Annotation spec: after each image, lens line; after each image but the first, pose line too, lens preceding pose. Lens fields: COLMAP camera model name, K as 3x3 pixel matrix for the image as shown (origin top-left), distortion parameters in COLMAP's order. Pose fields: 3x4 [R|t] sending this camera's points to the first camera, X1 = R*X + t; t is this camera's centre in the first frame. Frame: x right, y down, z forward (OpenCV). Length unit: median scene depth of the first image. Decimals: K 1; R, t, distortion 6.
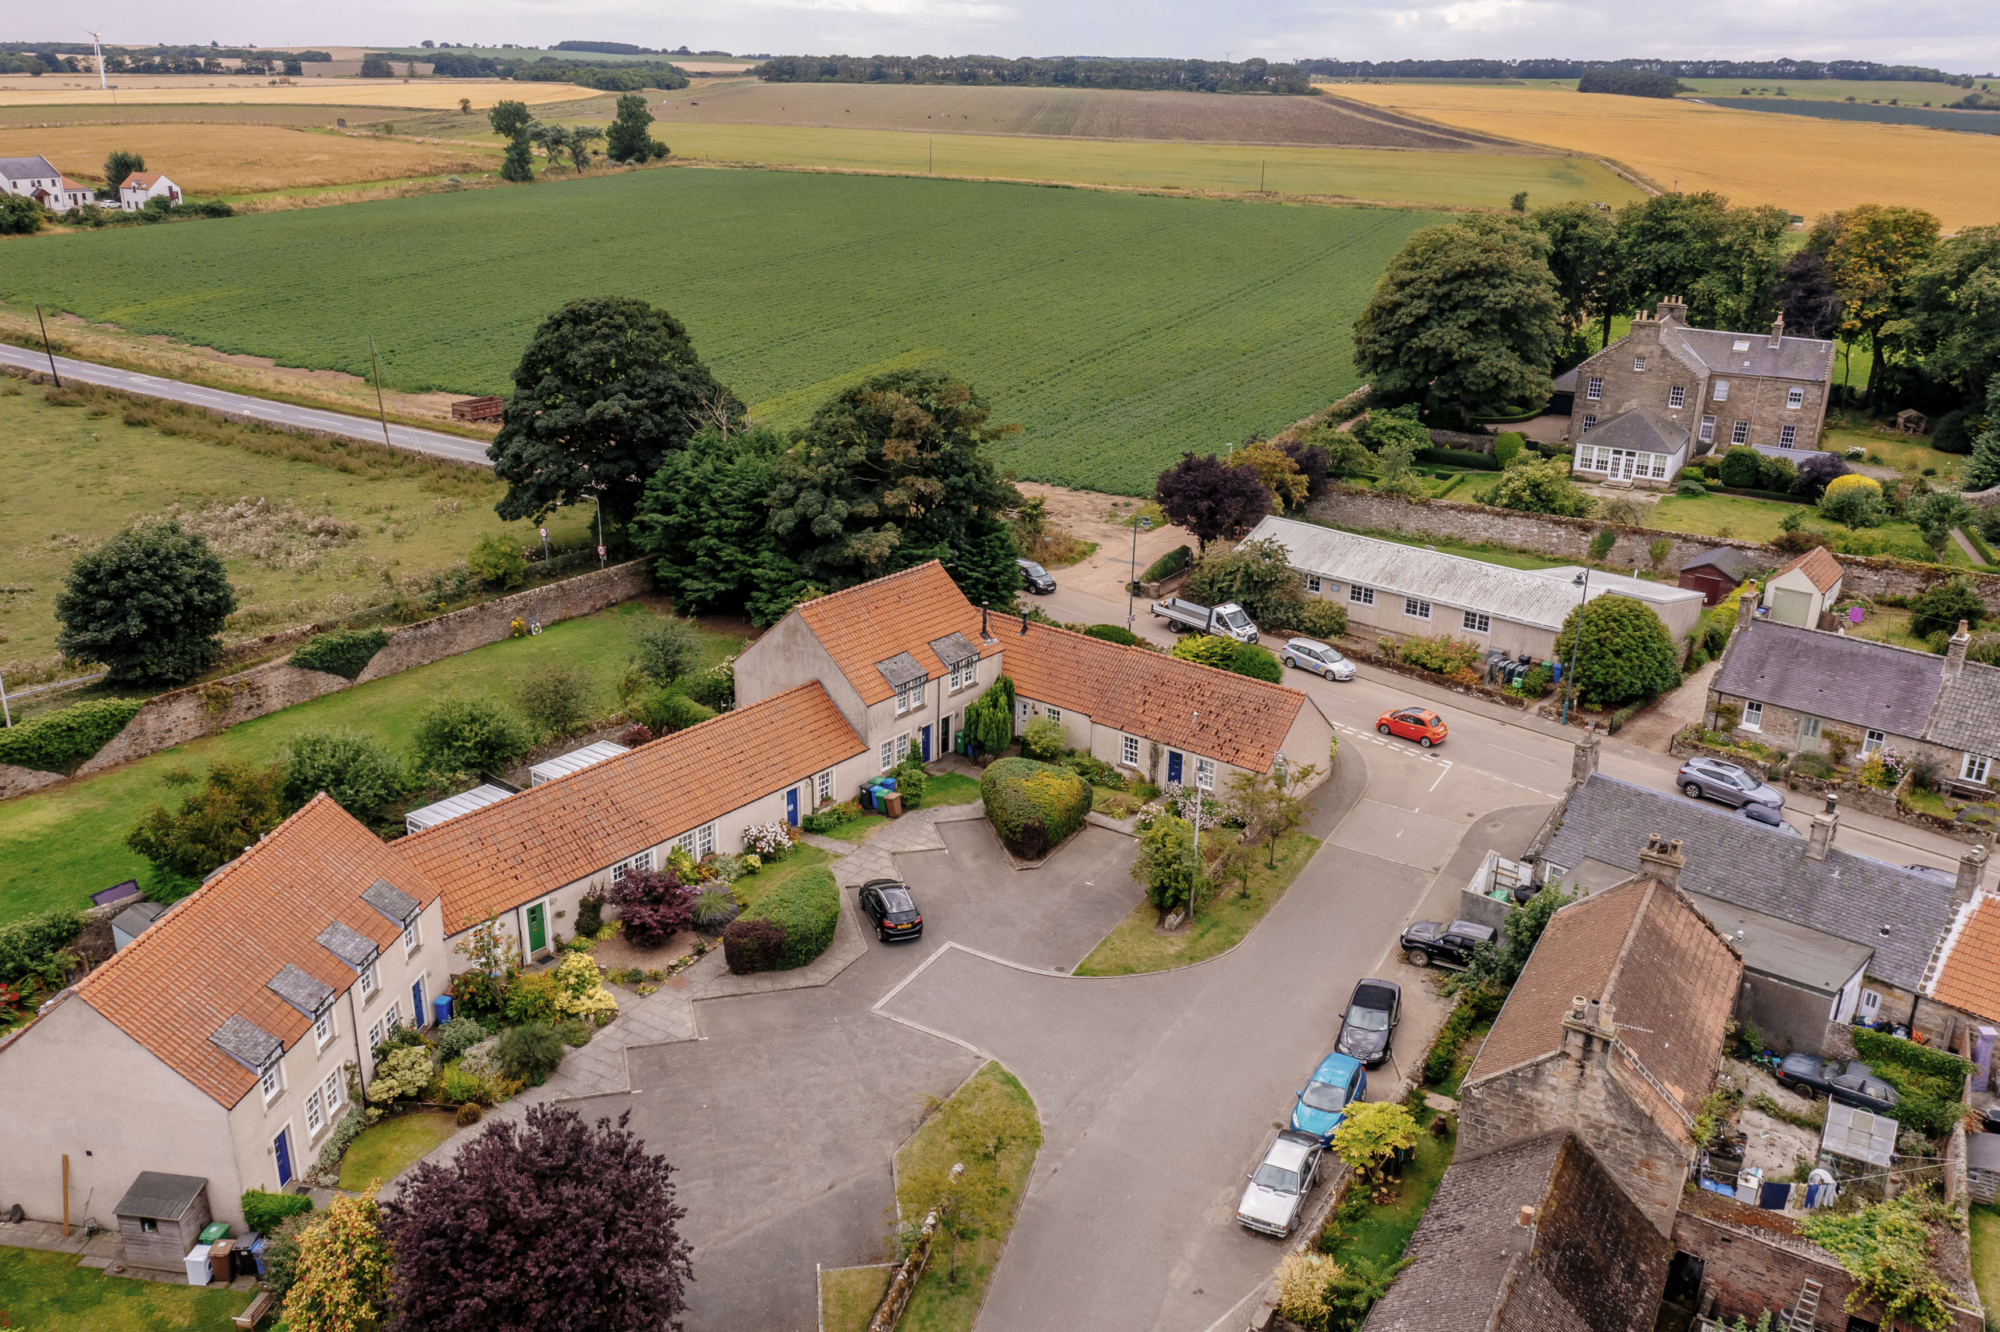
lens RADIAL K [[1584.5, 0, 1000.0], [0, 1584.5, 666.0], [0, 0, 1]] dist [-0.009151, -0.001876]
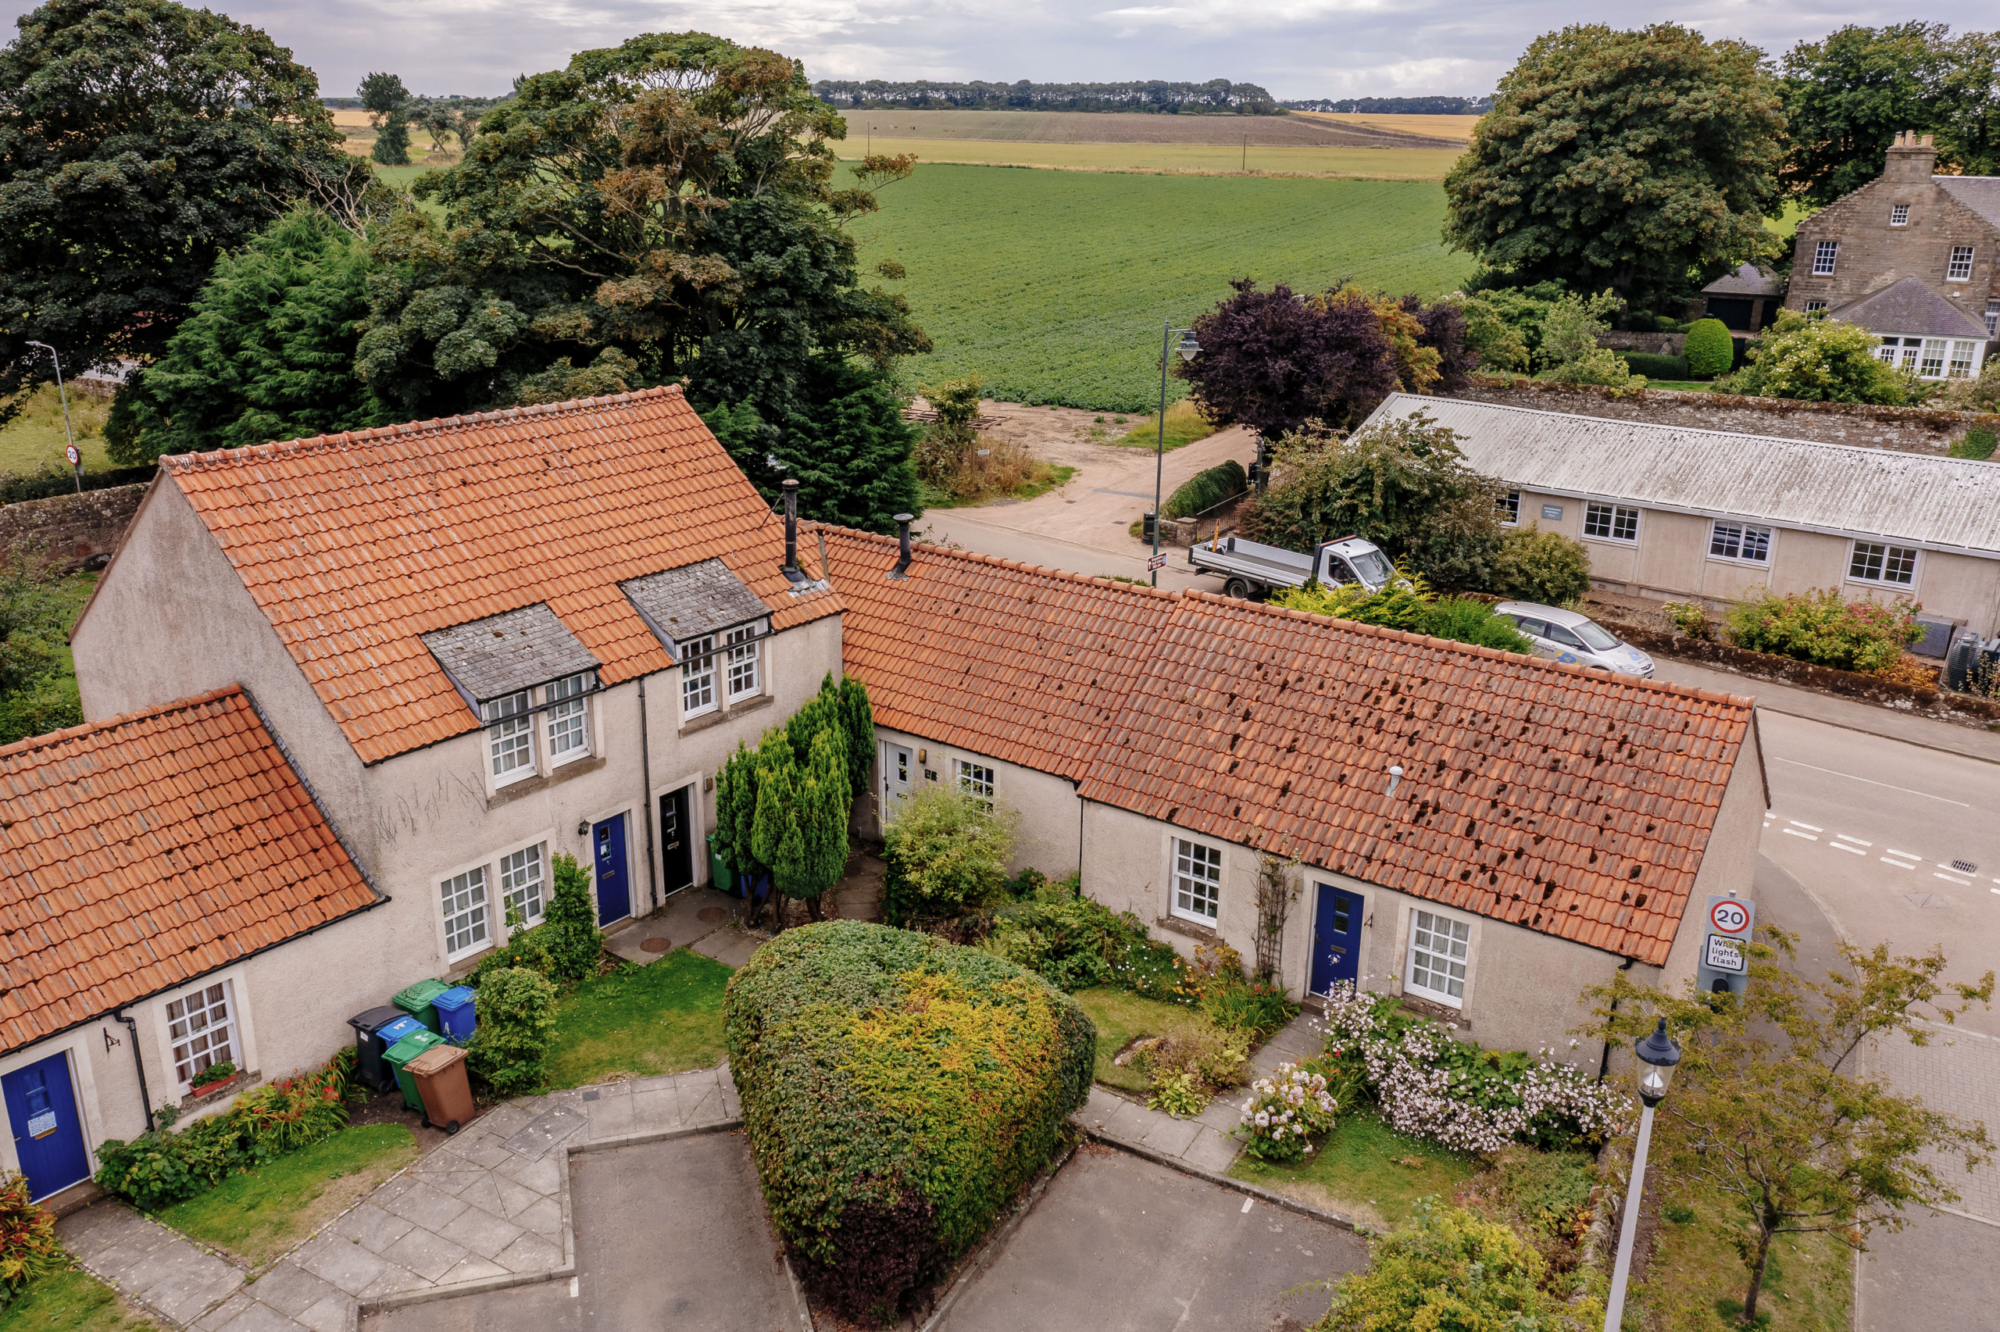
lens RADIAL K [[1584.5, 0, 1000.0], [0, 1584.5, 666.0], [0, 0, 1]] dist [-0.009151, -0.001876]
pose [[0.999647, -0.015306, 0.021697, 0.027377], [0.016027, 0.999312, -0.033450, 0.014588], [-0.021170, 0.033786, 0.999205, 0.545906]]
